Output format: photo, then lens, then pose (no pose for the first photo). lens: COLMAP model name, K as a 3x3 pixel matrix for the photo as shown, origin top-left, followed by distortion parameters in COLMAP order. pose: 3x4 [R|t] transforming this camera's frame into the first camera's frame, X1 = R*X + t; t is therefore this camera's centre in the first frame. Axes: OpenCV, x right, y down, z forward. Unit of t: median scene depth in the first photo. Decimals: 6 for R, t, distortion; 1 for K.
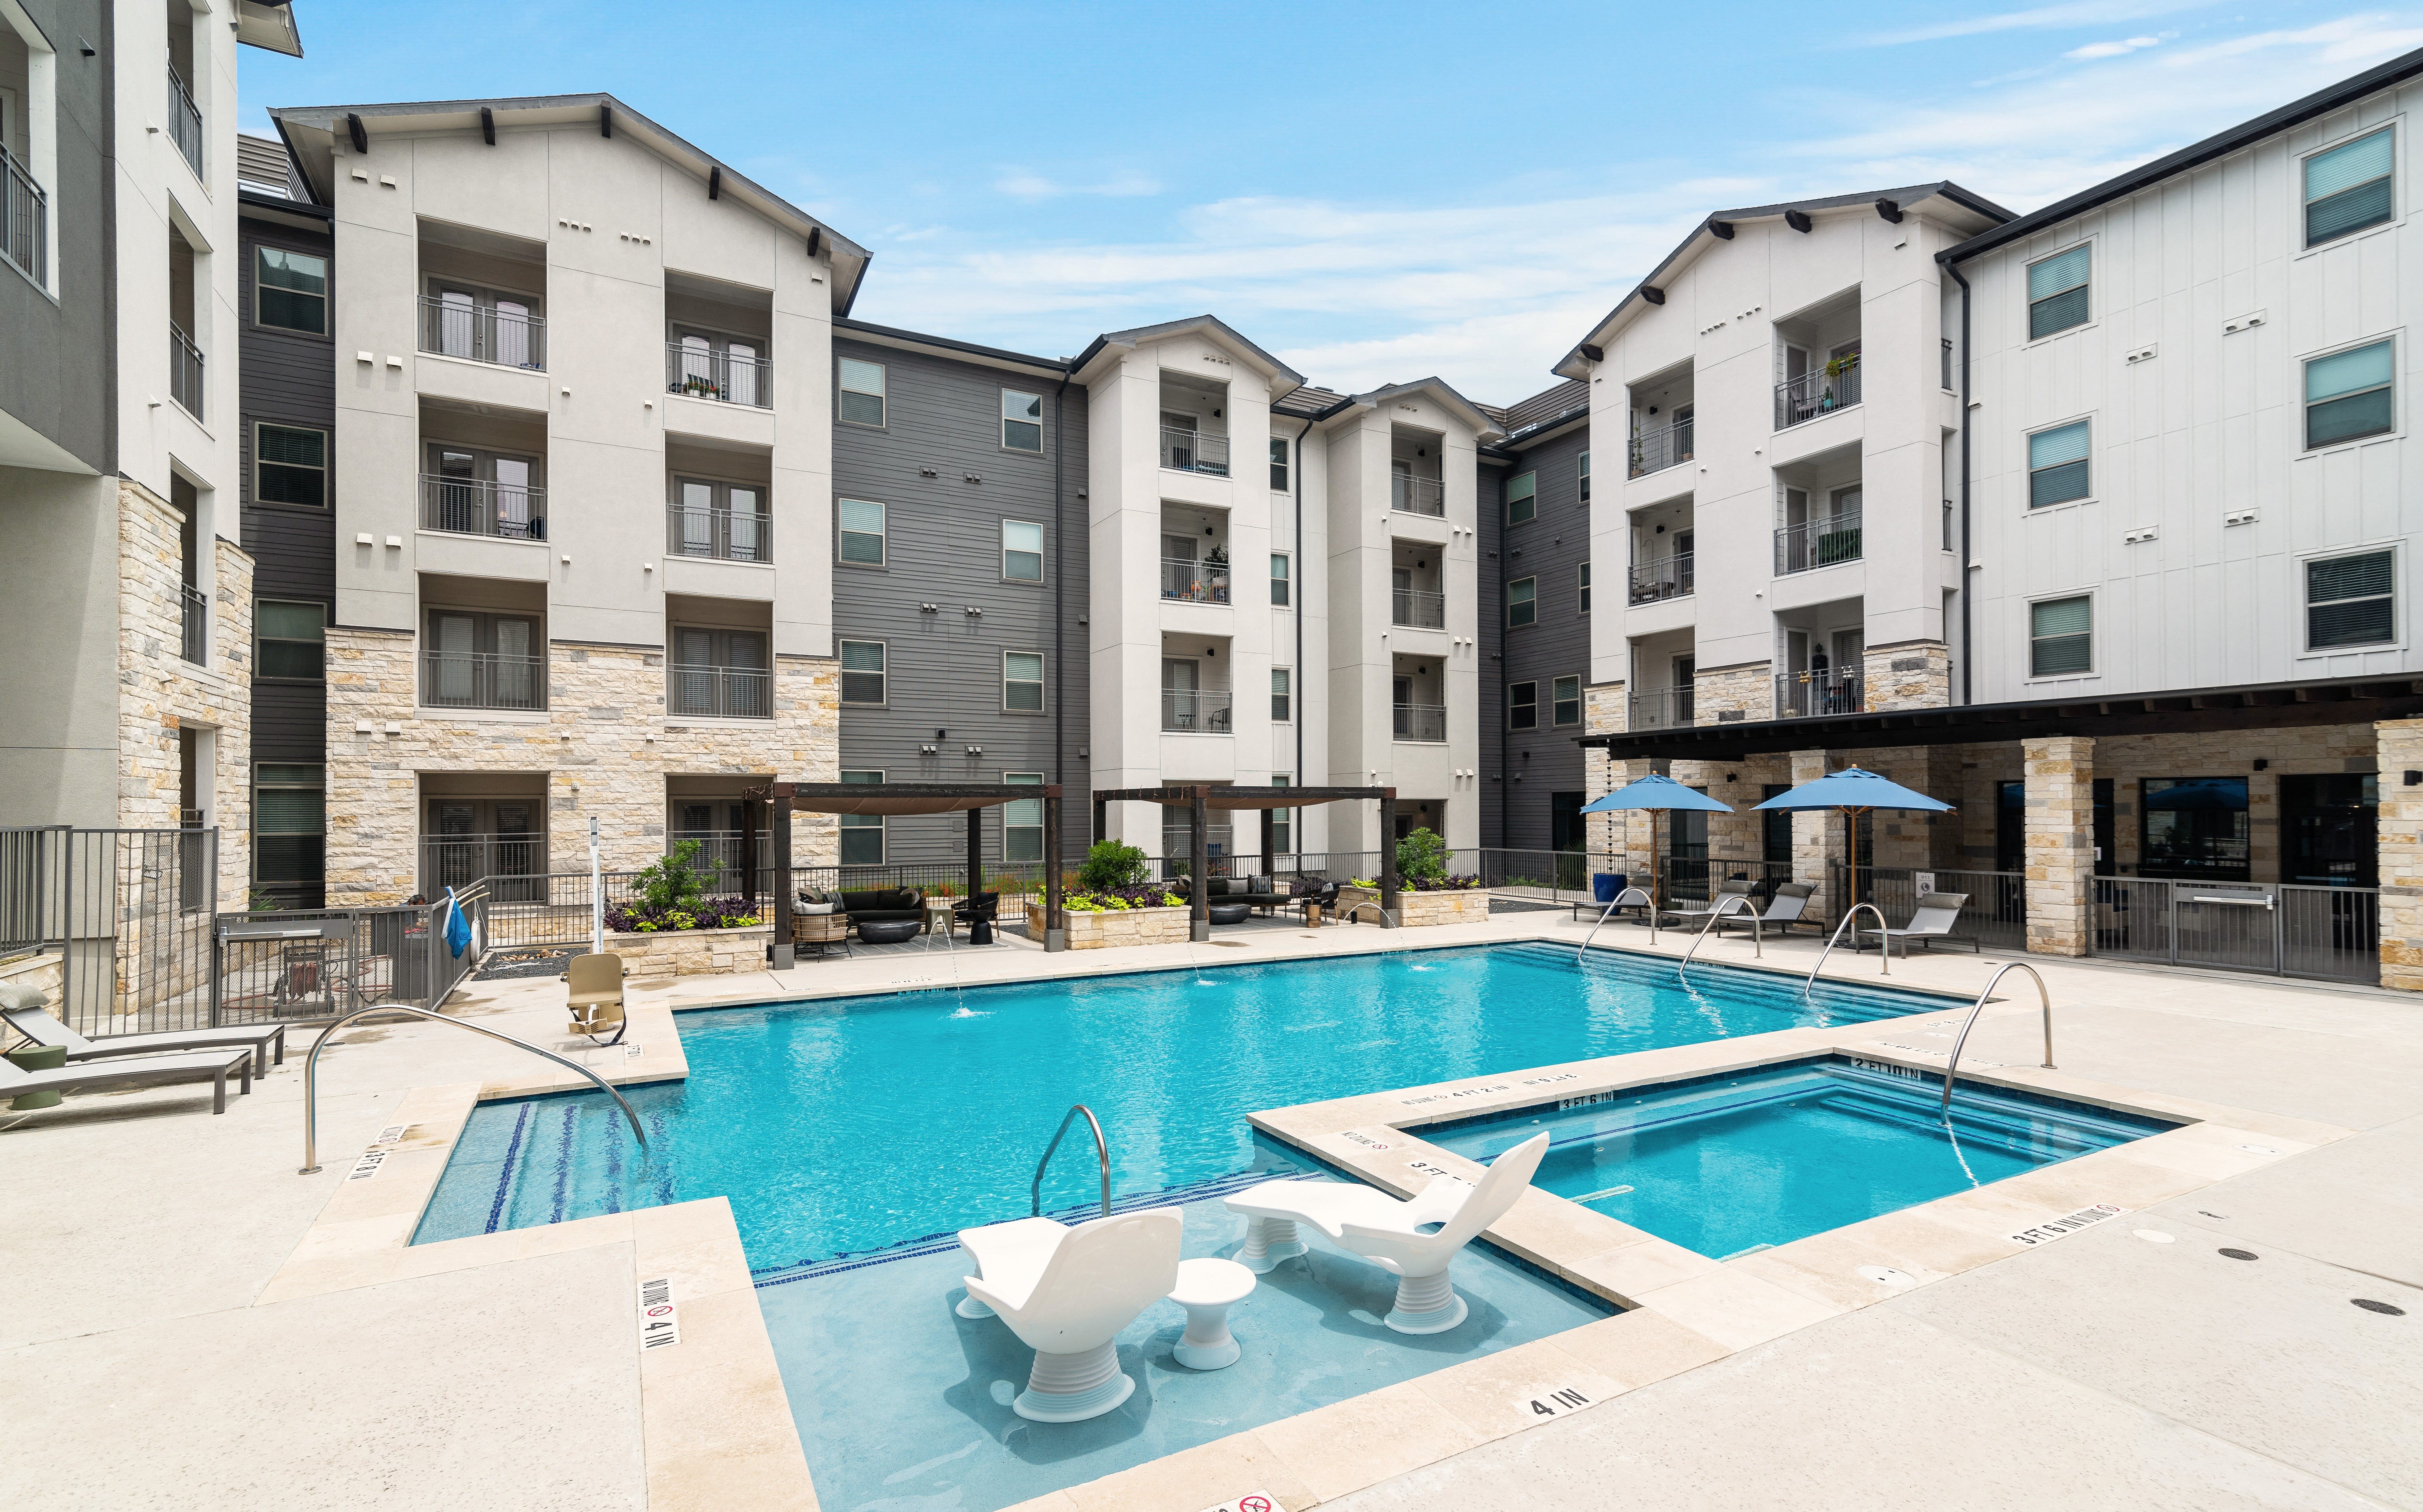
lens RADIAL K [[1085.2, 0, 1189.4], [0, 1085.2, 802.0], [0, 0, 1]] dist [0.010506, -0.000559]
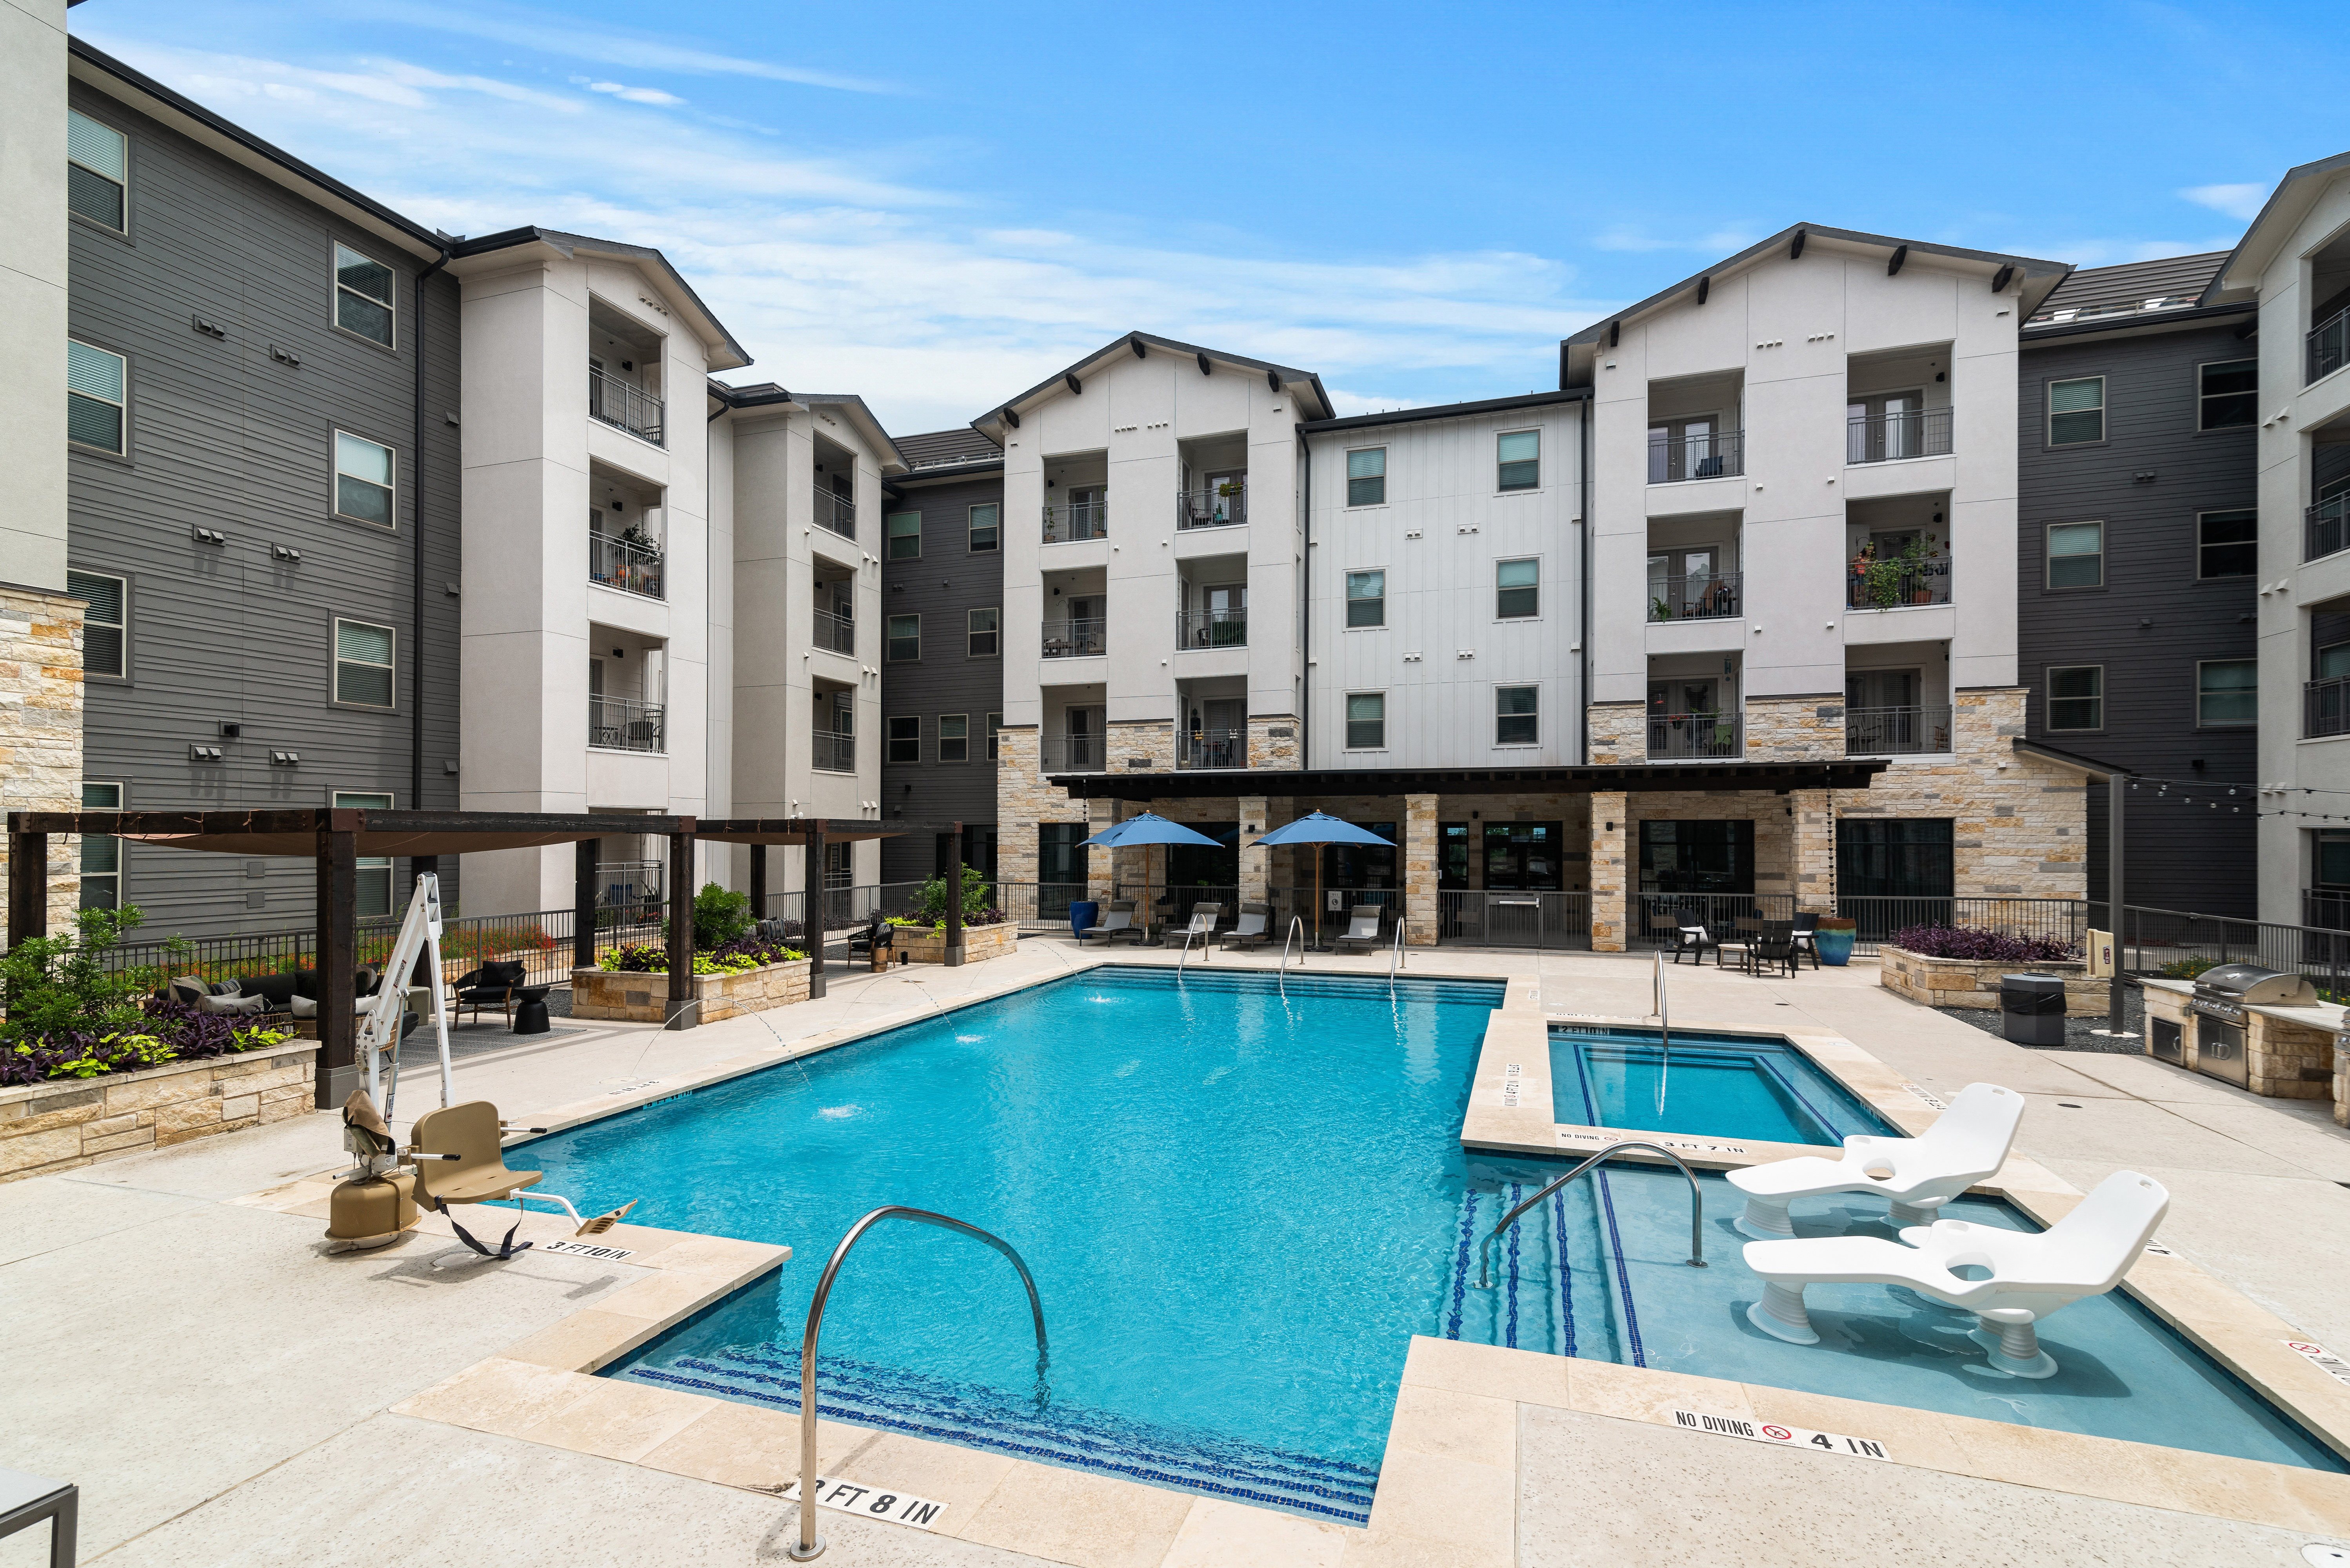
lens RADIAL K [[1075.4, 0, 1167.1], [0, 1075.4, 833.0], [0, 0, 1]] dist [0.011170, 0.000171]
pose [[0.726854, 0.004496, 0.686777, -0.315204], [-0.005955, 0.999982, -0.000244, -0.004304], [-0.686766, -0.003912, 0.726868, 0.151381]]
